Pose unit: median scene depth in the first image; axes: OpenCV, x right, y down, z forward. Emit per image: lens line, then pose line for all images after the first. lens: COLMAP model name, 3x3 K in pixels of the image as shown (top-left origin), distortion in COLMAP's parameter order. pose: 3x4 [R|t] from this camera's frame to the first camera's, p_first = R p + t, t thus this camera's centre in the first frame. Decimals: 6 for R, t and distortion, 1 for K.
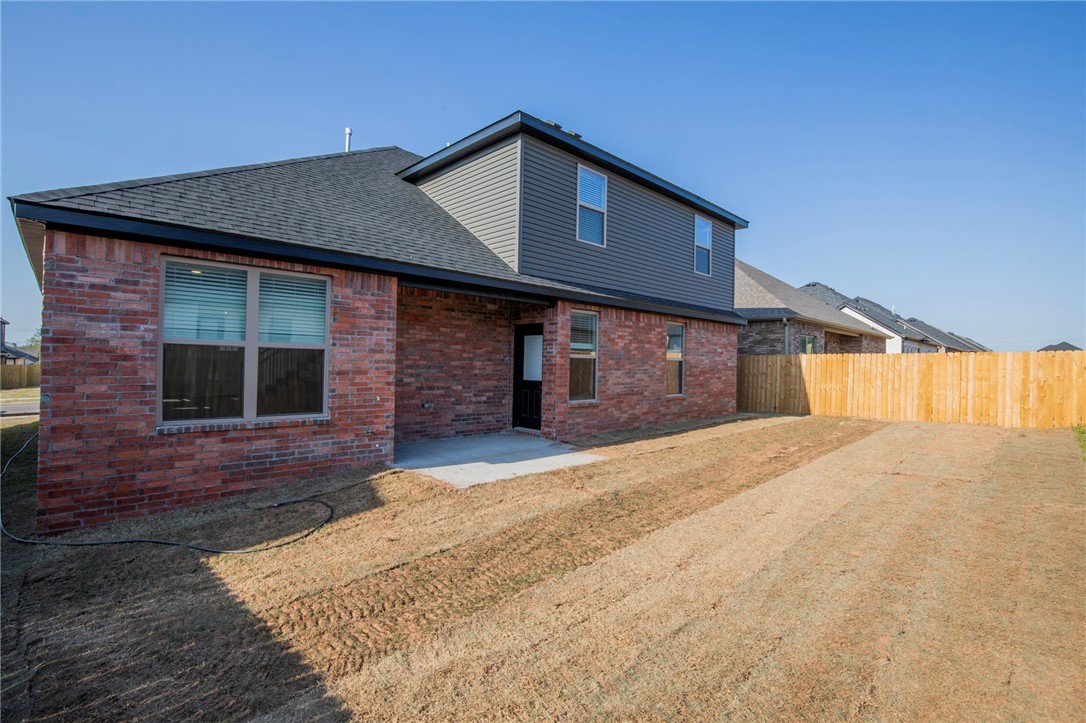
lens RADIAL K [[502.6, 0, 549.5], [0, 502.6, 356.0], [0, 0, 1]] dist [-0.029982, 0.004774]
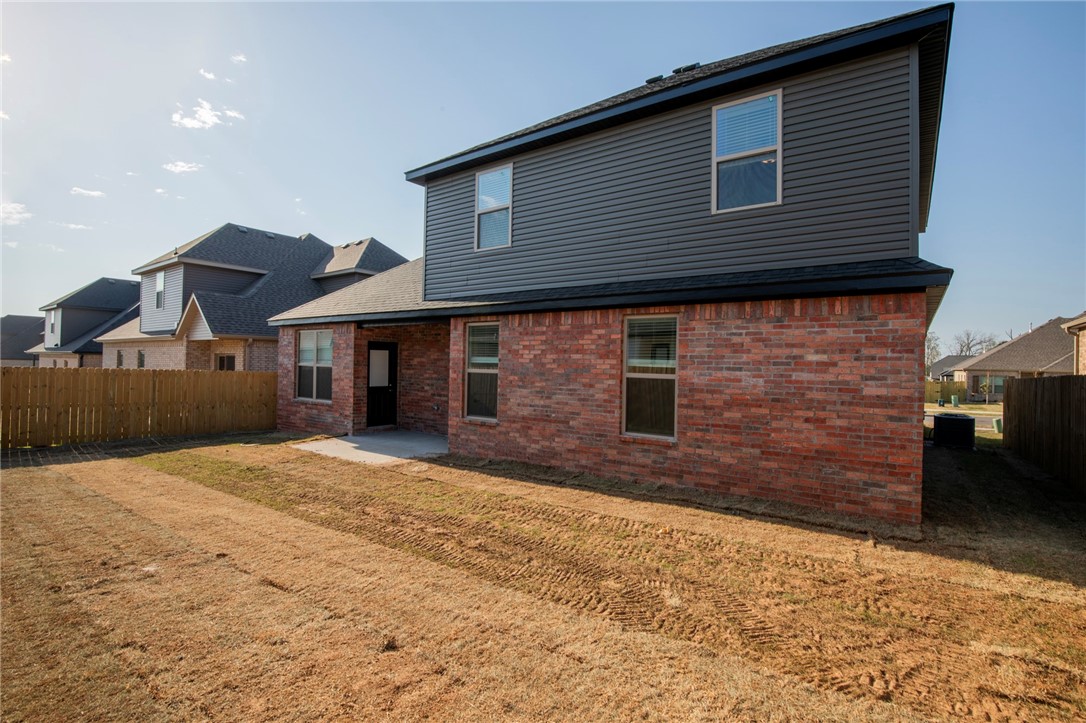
lens RADIAL K [[502.6, 0, 549.1], [0, 502.6, 368.7], [0, 0, 1]] dist [-0.029982, 0.004774]
pose [[0.171799, -0.035996, -0.984474, 0.941032], [-0.026830, 0.998791, -0.041201, 0.029197], [0.984767, 0.033492, 0.170626, 0.890112]]
